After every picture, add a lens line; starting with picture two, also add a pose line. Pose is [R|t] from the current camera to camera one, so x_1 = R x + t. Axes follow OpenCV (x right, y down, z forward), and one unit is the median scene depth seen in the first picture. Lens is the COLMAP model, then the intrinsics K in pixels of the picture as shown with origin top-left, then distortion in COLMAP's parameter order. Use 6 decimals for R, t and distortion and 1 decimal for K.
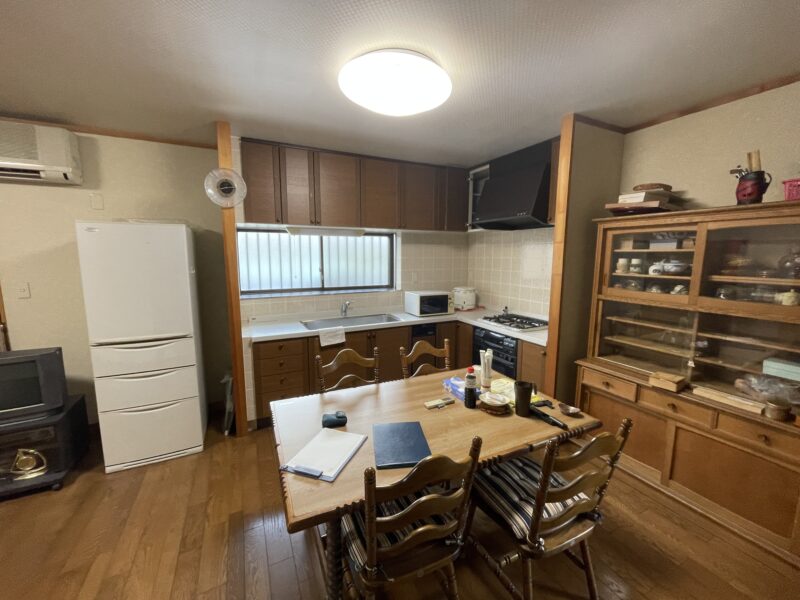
lens RADIAL K [[322.8, 0, 400.0], [0, 322.8, 300.0], [0, 0, 1]] dist [-0.000810, 0.000303]
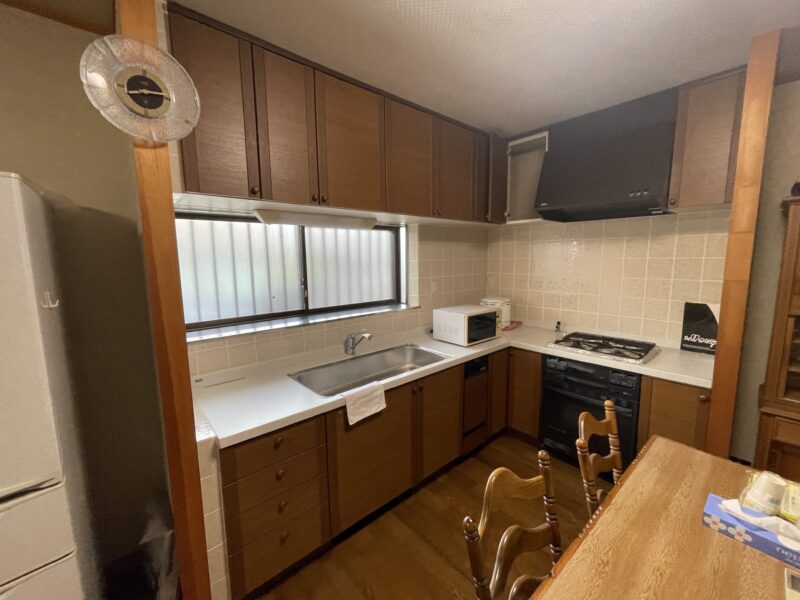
lens RADIAL K [[322.8, 0, 400.0], [0, 322.8, 300.0], [0, 0, 1]] dist [-0.000810, 0.000303]
pose [[0.965407, -0.047359, 0.256411, -0.250709], [0.049346, 0.998781, -0.001316, -0.053480], [-0.256036, 0.013923, 0.966567, 0.385671]]
